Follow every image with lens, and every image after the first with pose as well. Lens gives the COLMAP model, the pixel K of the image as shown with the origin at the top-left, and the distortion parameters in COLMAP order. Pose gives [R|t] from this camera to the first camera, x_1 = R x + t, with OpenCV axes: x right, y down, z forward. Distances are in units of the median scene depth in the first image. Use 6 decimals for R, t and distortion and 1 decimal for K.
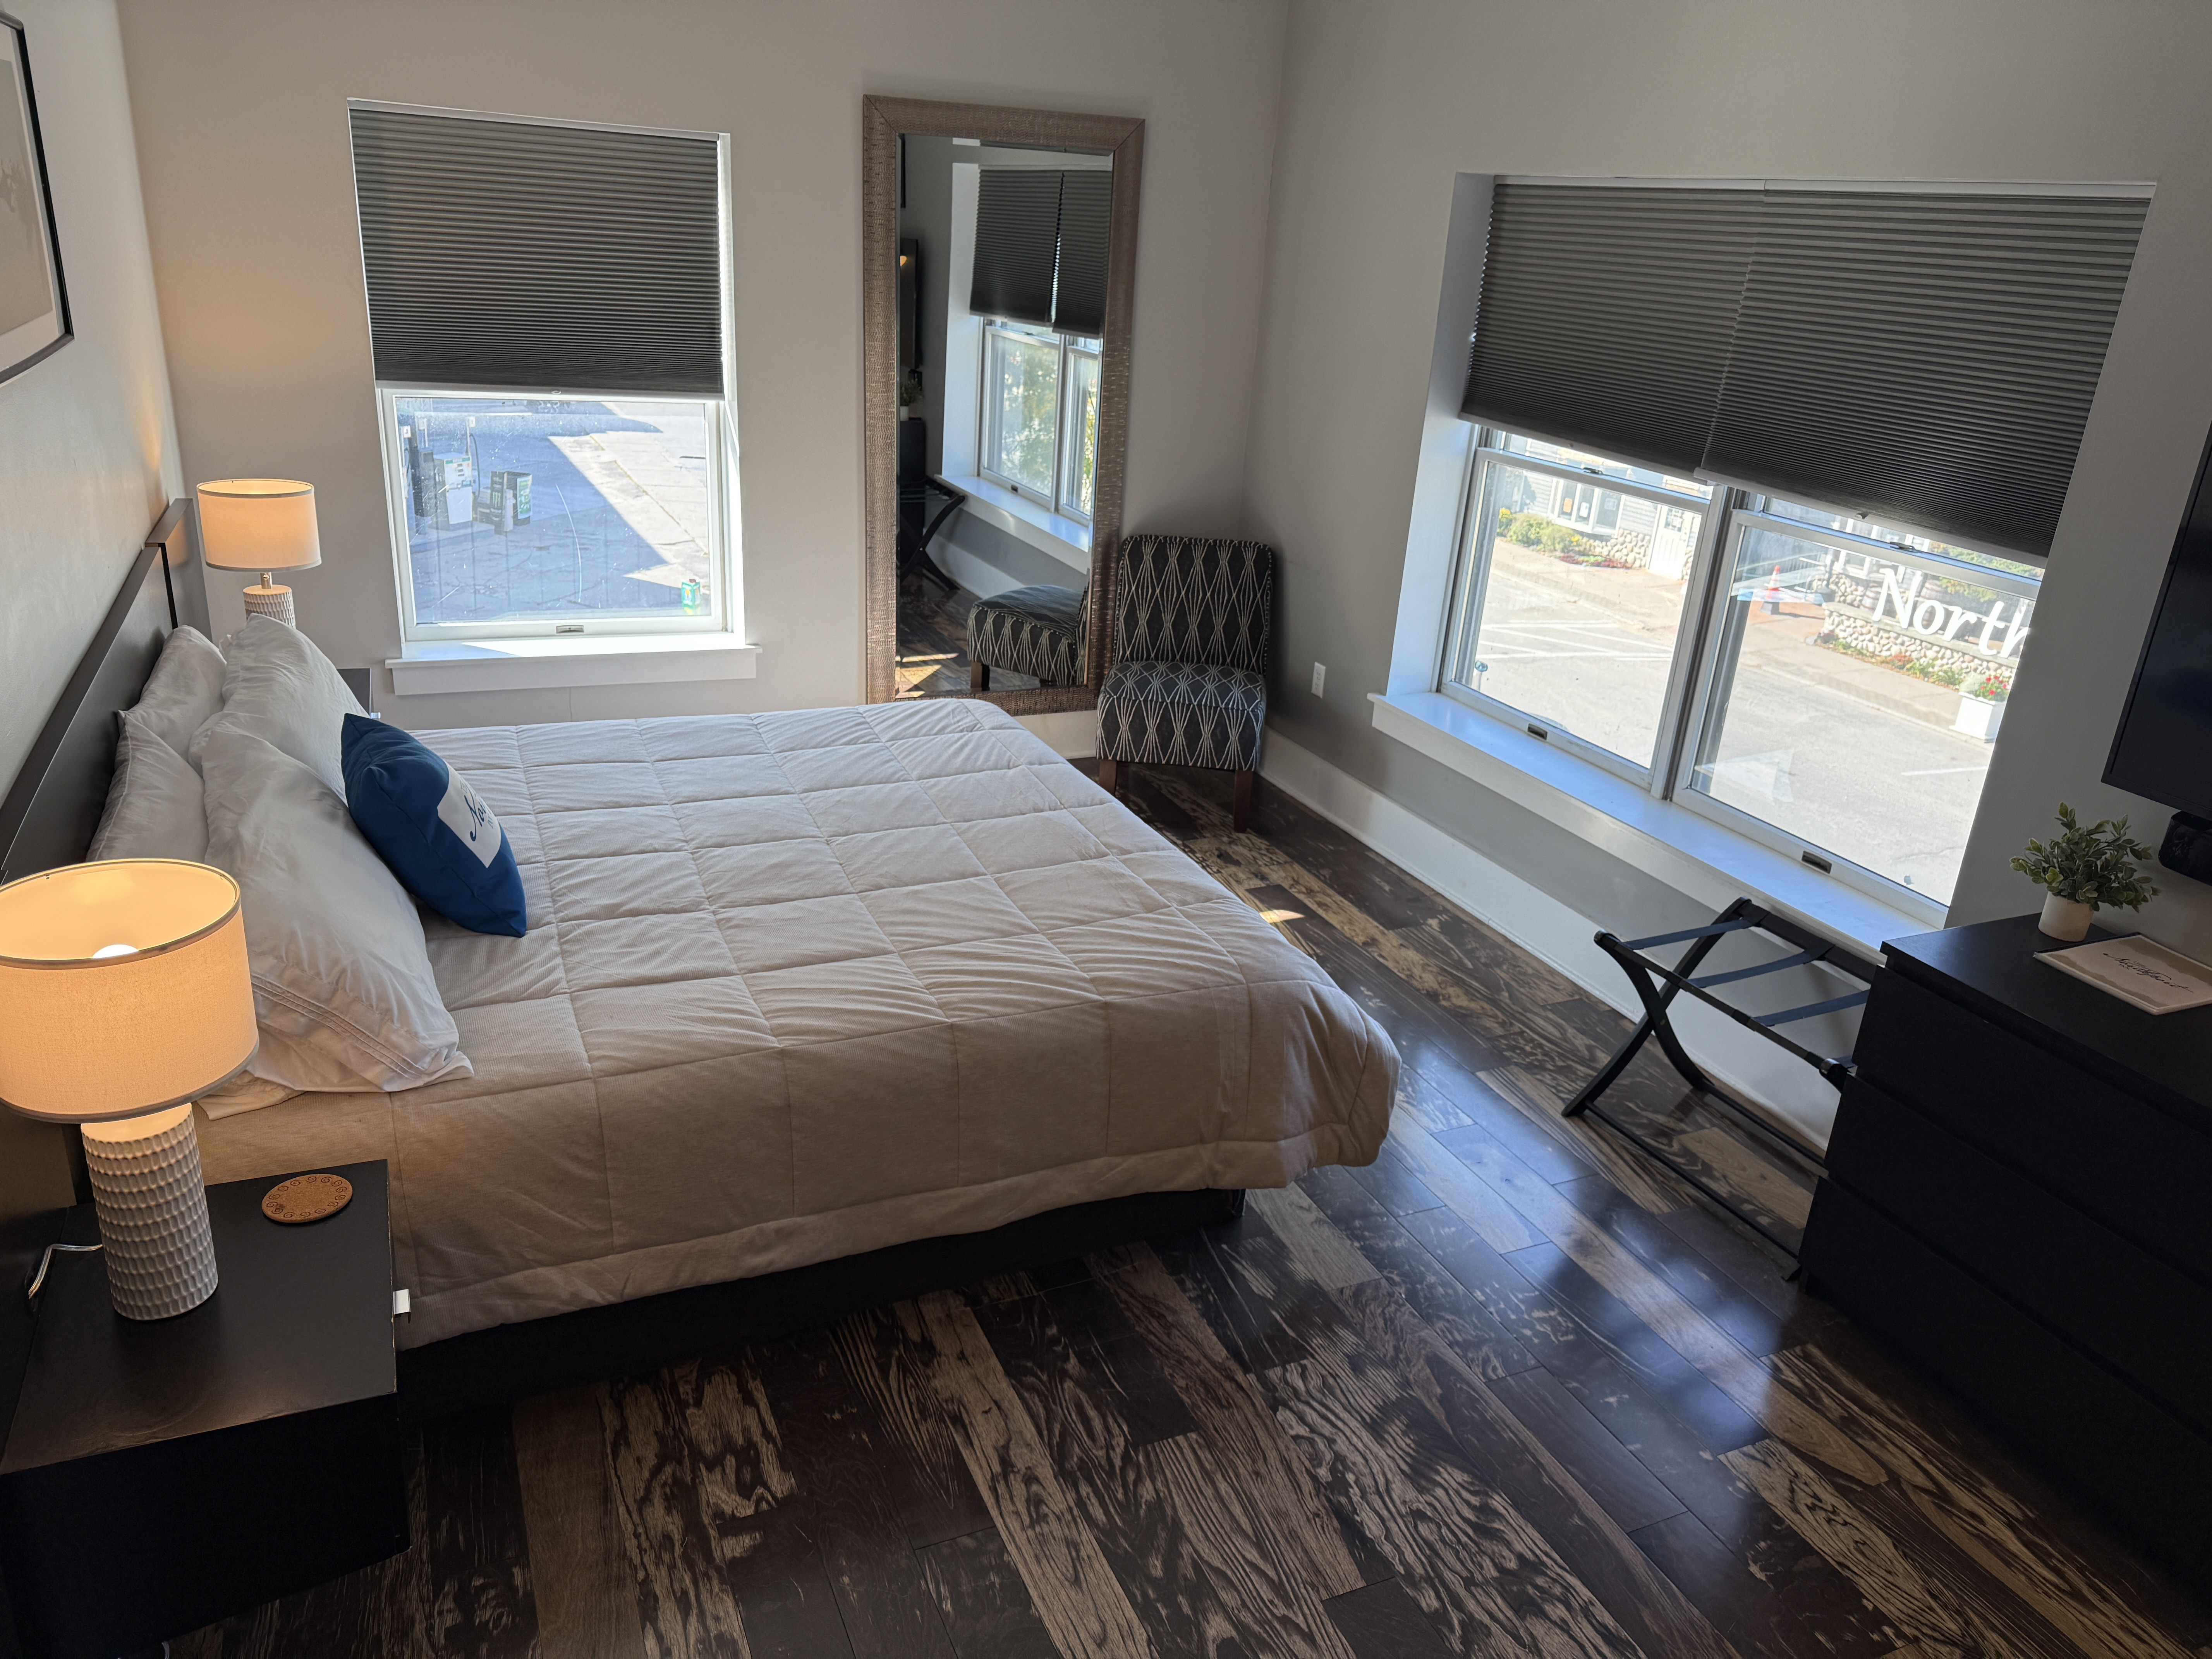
lens RADIAL K [[1554.0, 0, 1106.0], [0, 1554.0, 829.5], [0, 0, 1]] dist [0.088867, -0.103590]
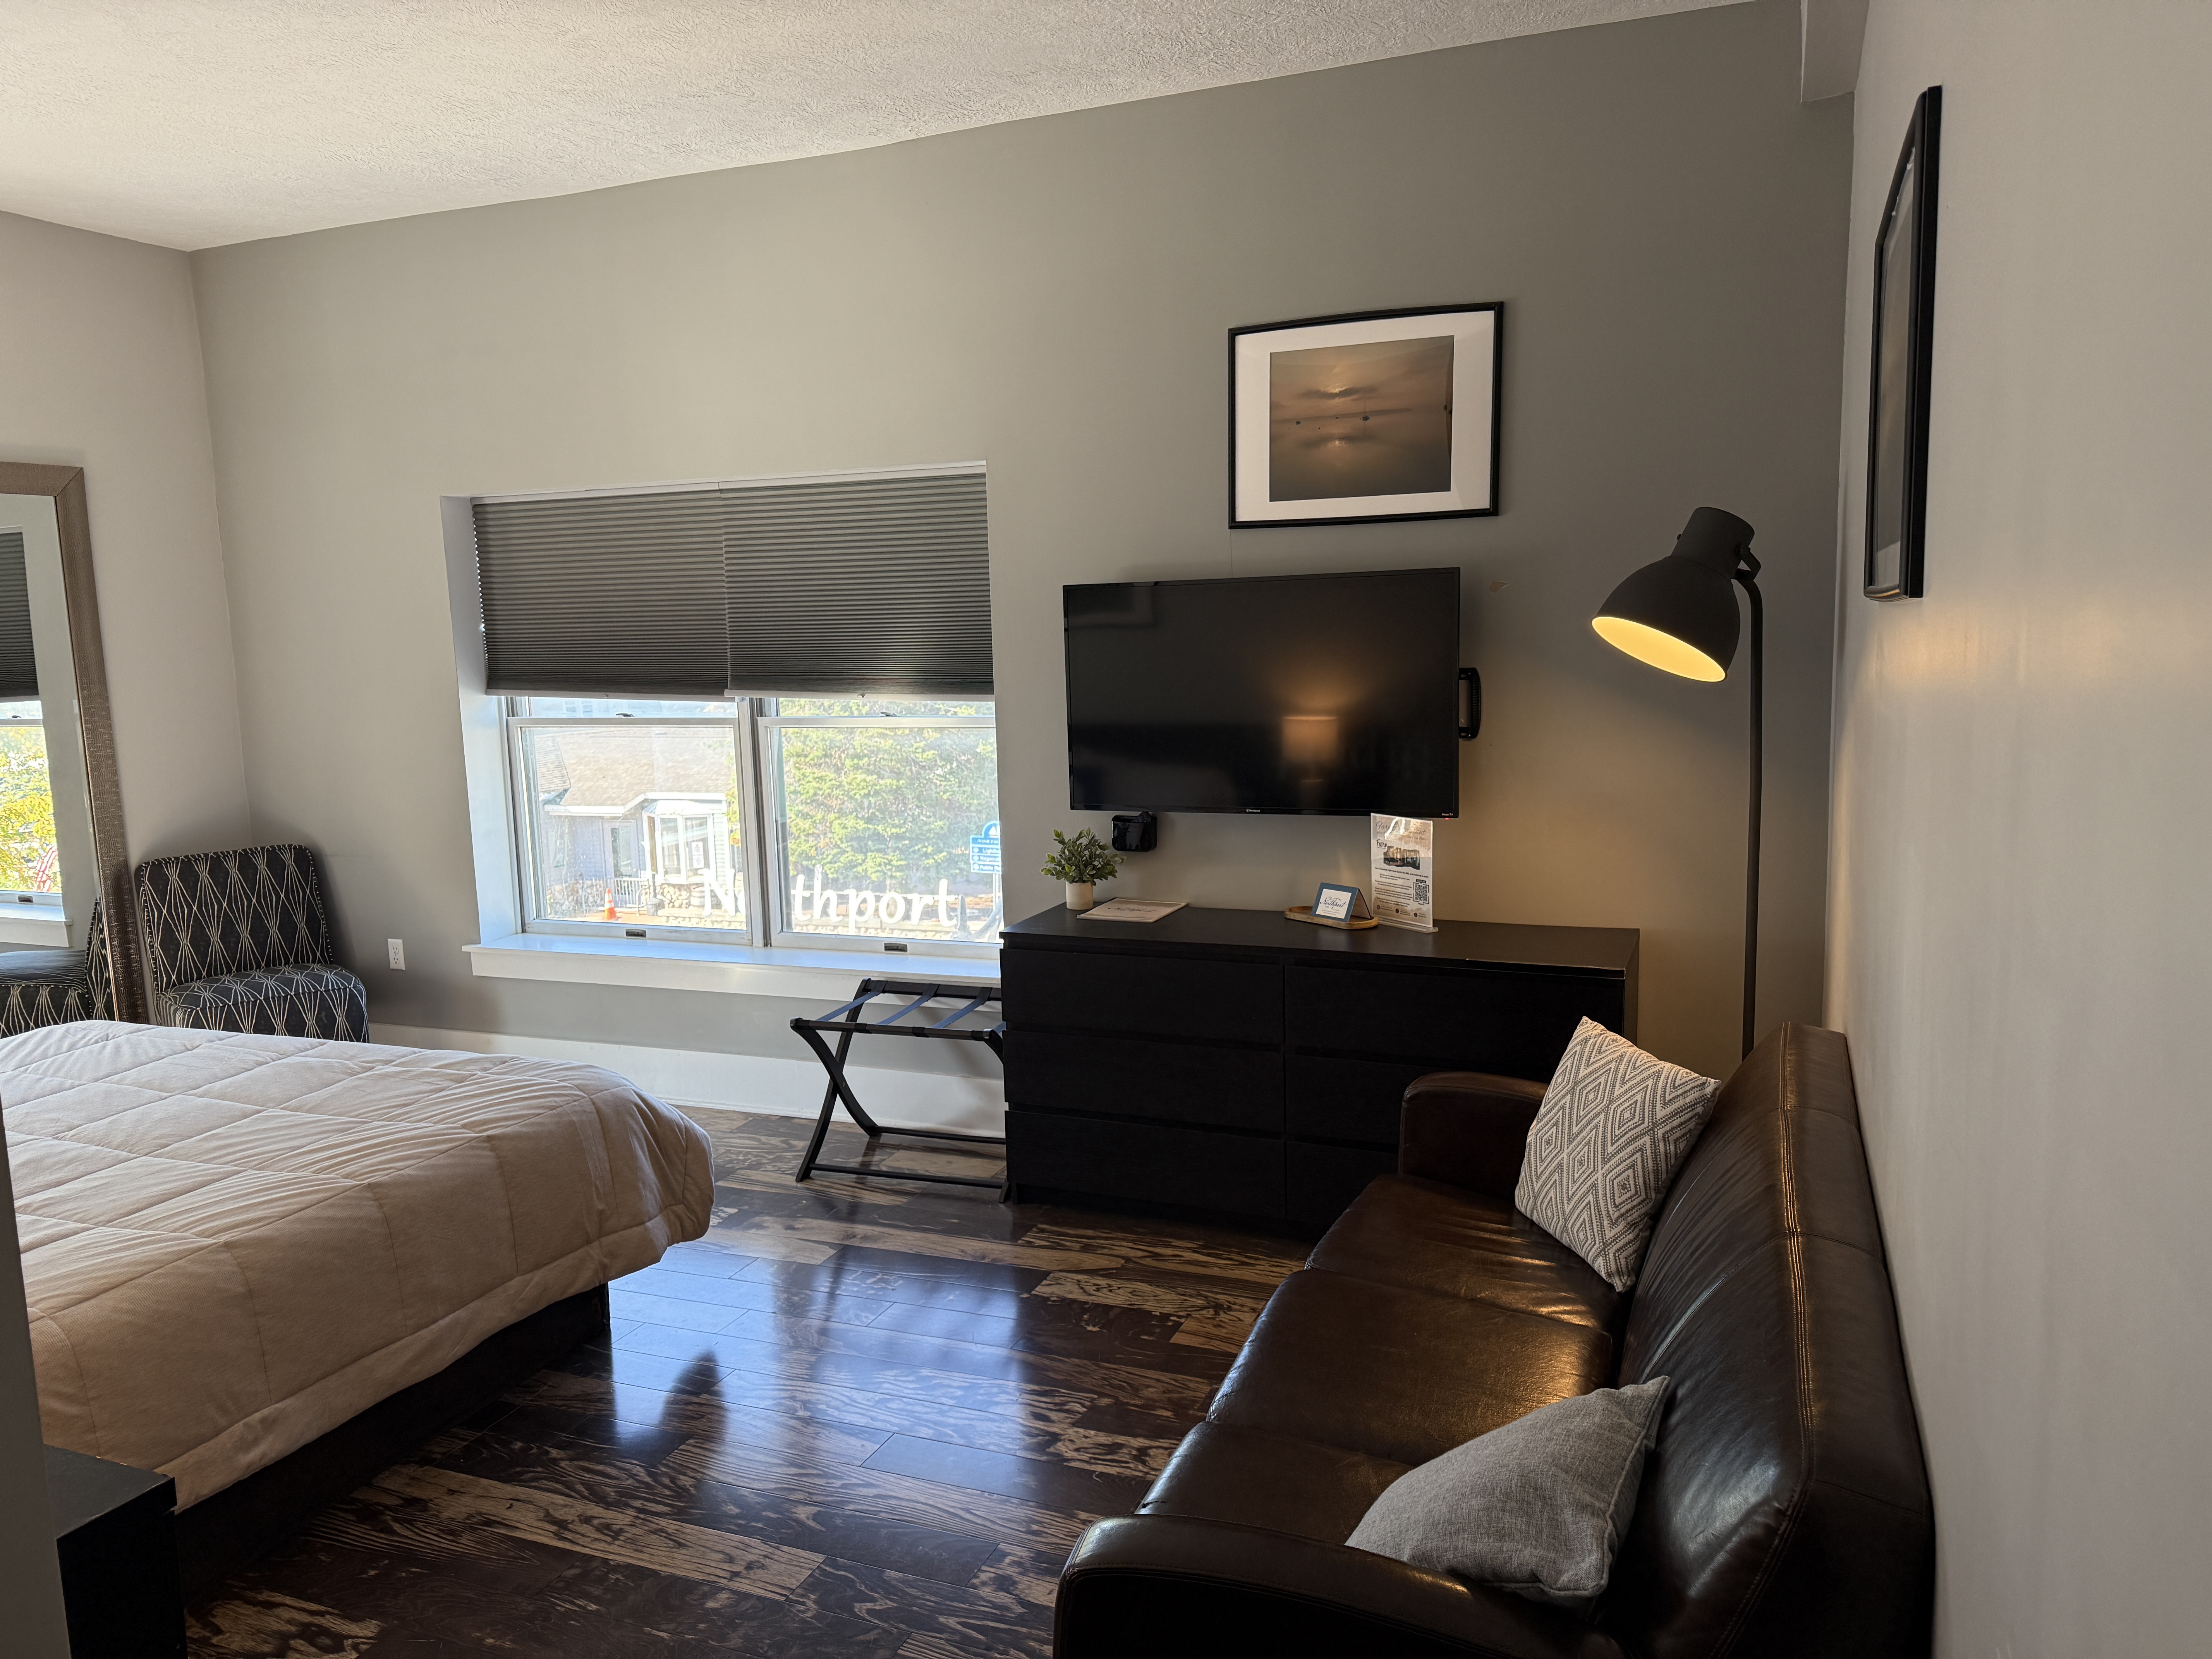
lens RADIAL K [[1554.0, 0, 1106.0], [0, 1554.0, 829.5], [0, 0, 1]] dist [0.088867, -0.103590]
pose [[0.726828, -0.173698, 0.664492, -0.375797], [0.318451, 0.942439, -0.101972, 0.153545], [-0.608530, 0.285724, 0.740306, -0.169596]]
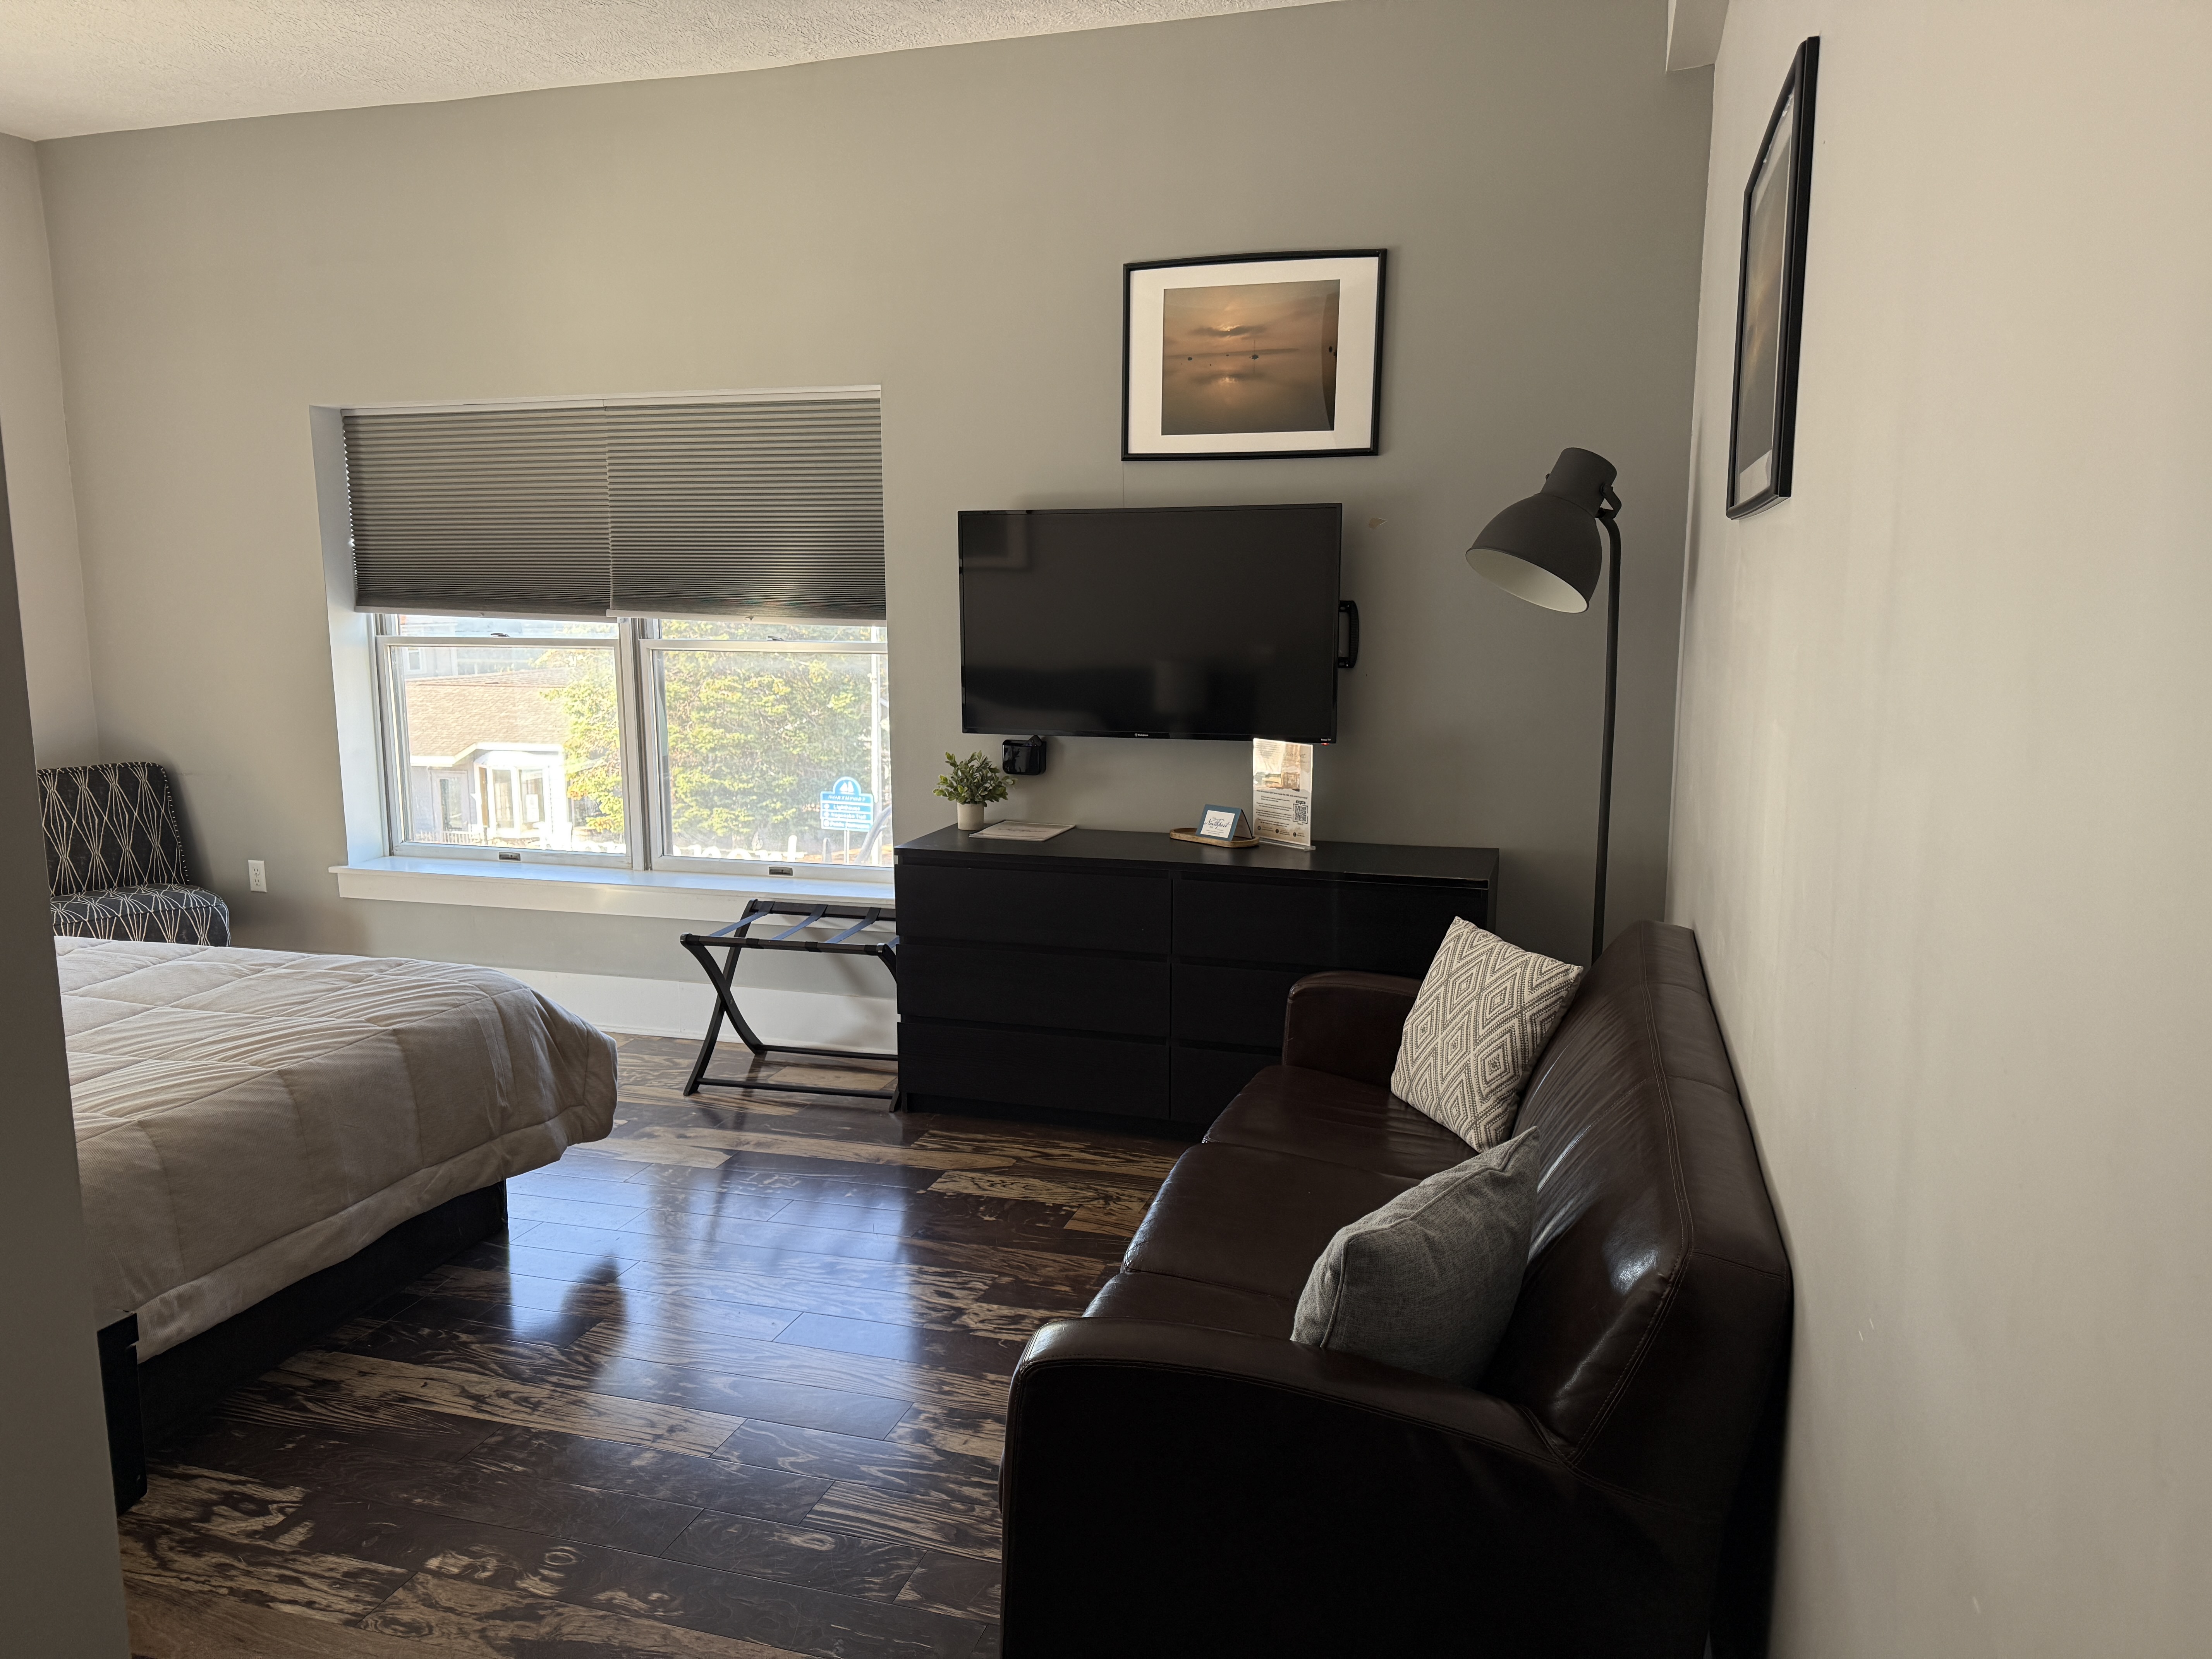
lens RADIAL K [[1549.7, 0, 1096.5], [0, 1549.7, 823.1], [0, 0, 1]] dist [0.096167, -0.113863]
pose [[0.664510, -0.177806, 0.725818, -0.443953], [0.313300, 0.948085, -0.054580, 0.182526], [-0.678432, 0.263668, 0.685718, -0.163937]]
